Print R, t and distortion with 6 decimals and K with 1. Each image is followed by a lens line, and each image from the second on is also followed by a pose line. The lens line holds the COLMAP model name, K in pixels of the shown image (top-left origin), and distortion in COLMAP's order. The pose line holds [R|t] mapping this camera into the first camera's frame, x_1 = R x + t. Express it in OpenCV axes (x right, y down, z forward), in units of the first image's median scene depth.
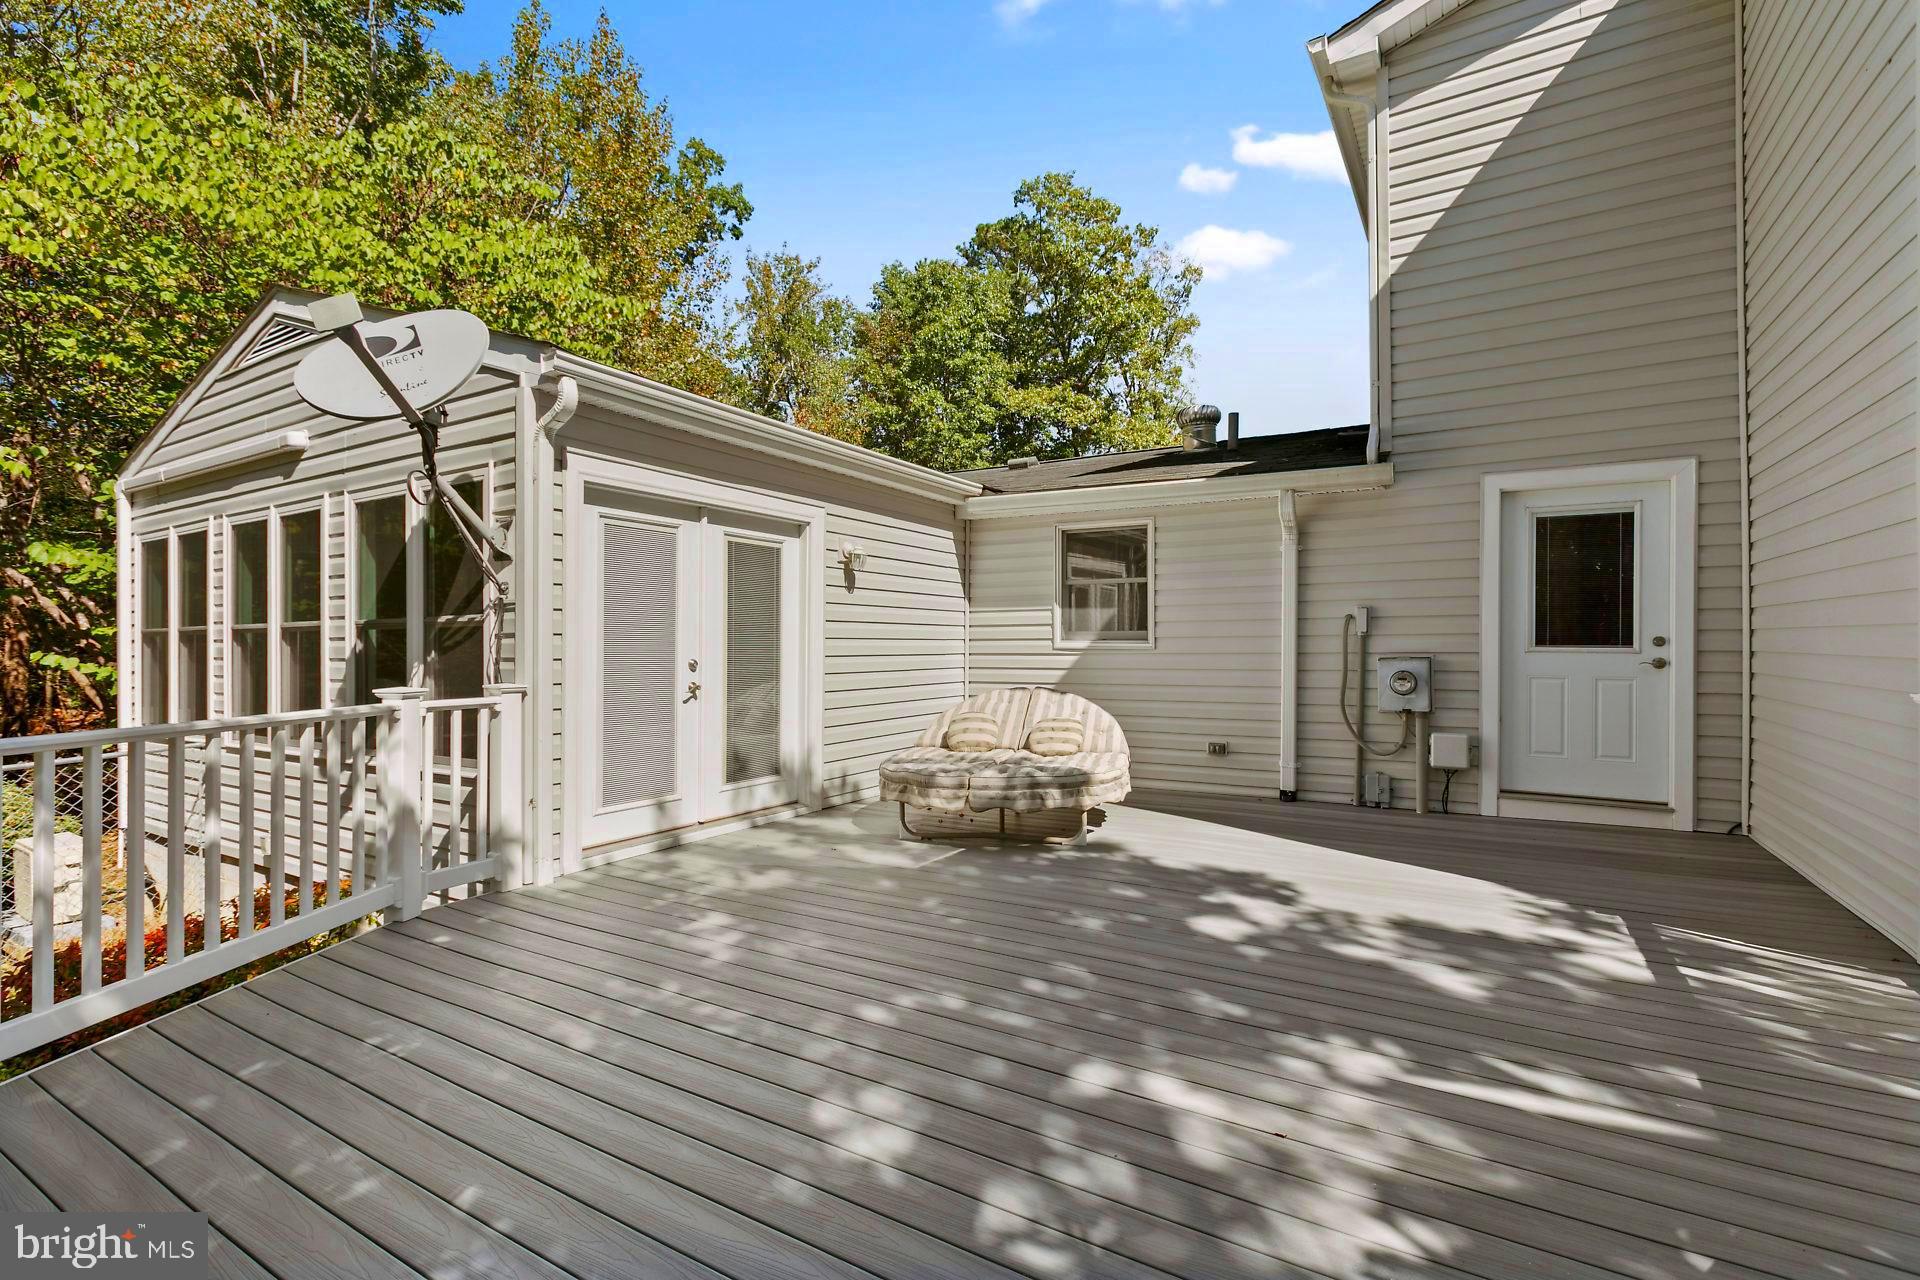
lens RADIAL K [[876.4, 0, 949.2], [0, 876.4, 643.9], [0, 0, 1]] dist [0.005114, 0.000180]
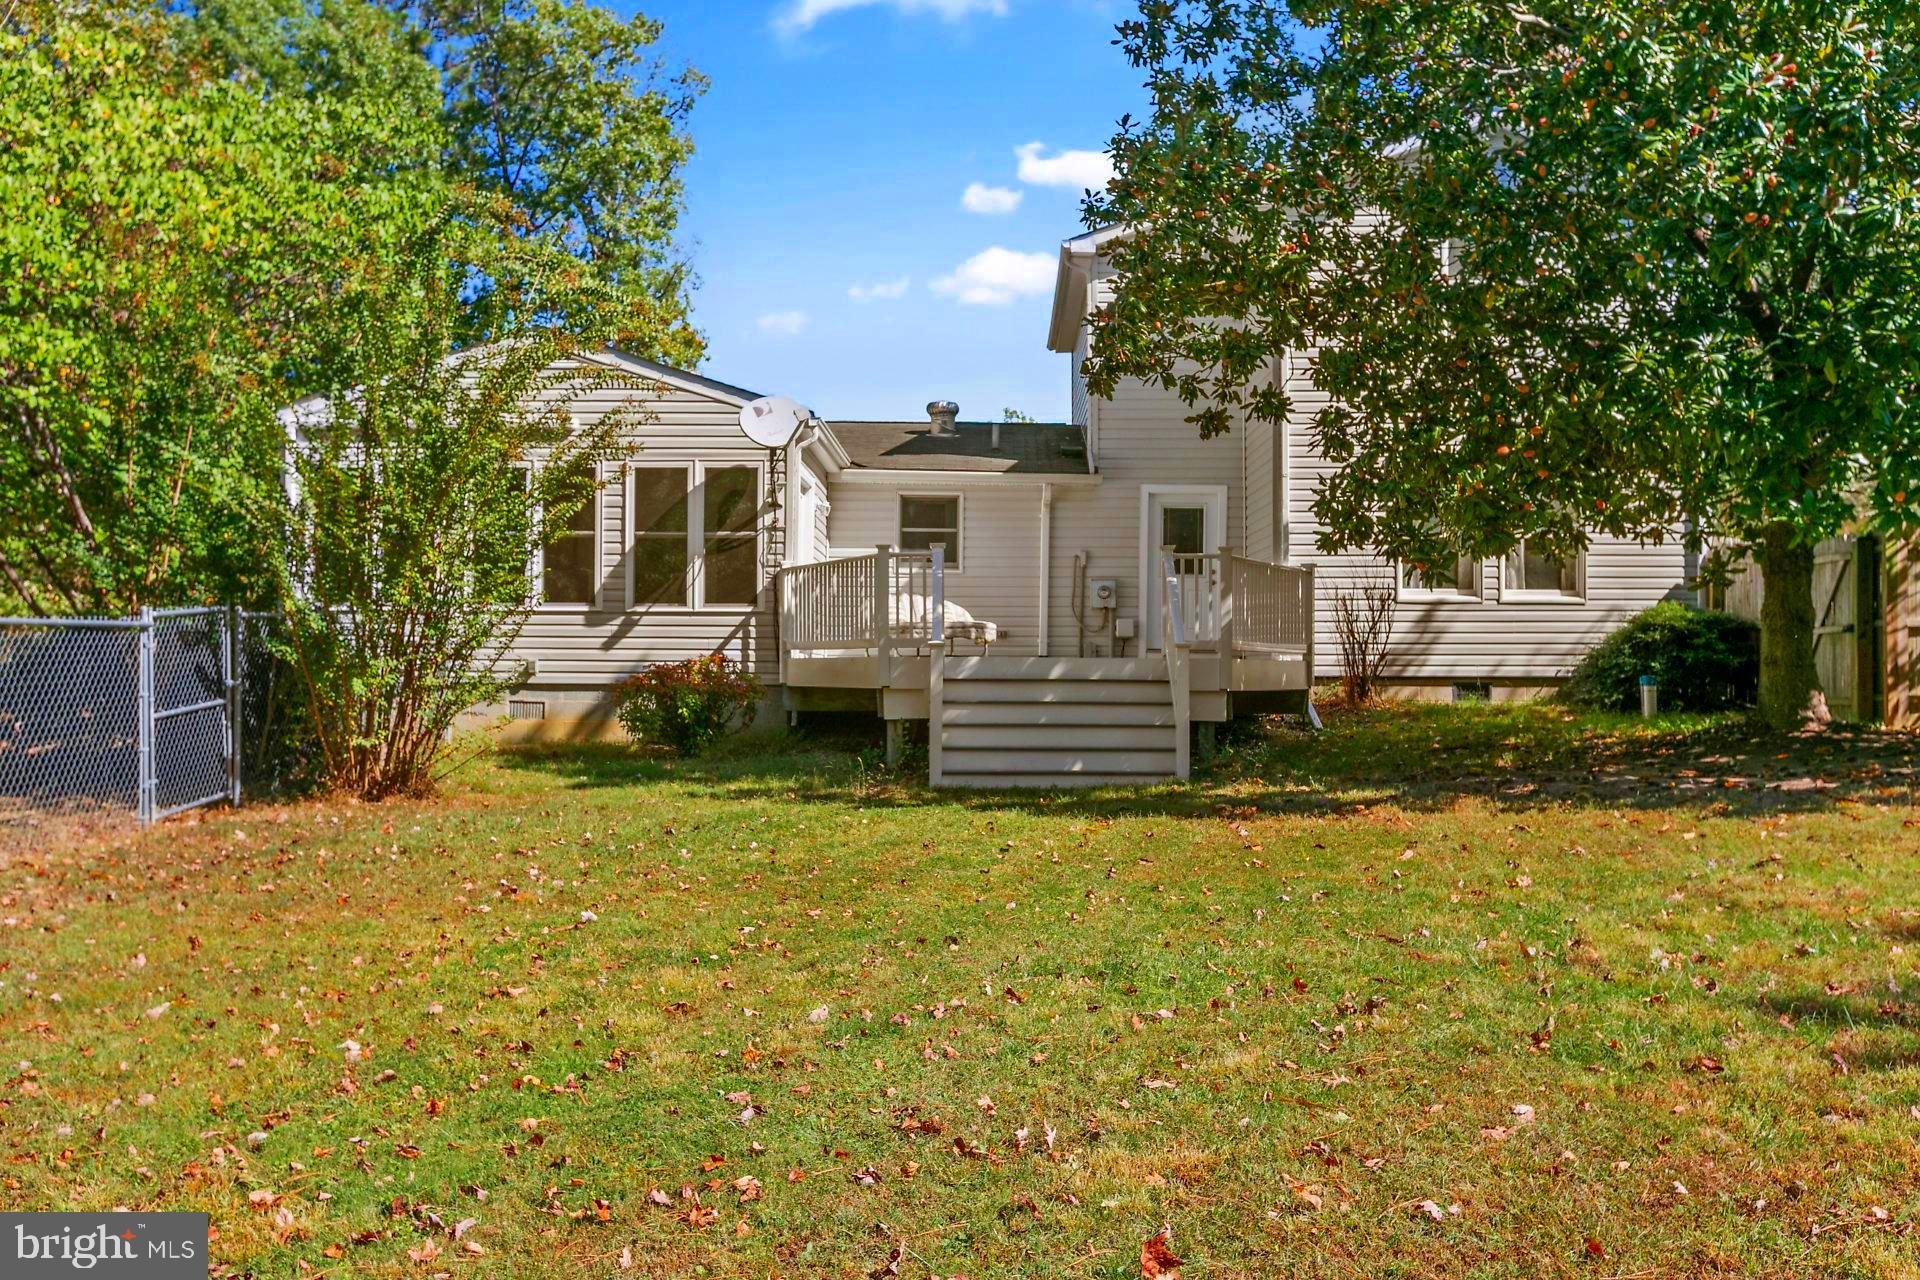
lens RADIAL K [[1943.6, 0, 961.3], [0, 1943.6, 644.6], [0, 0, 1]] dist [0.009122, 0.000000]
pose [[0.864817, 0.016243, 0.501824, -1.808535], [-0.006374, 0.999751, -0.021376, 0.245826], [-0.502046, 0.015287, 0.864706, -2.405773]]
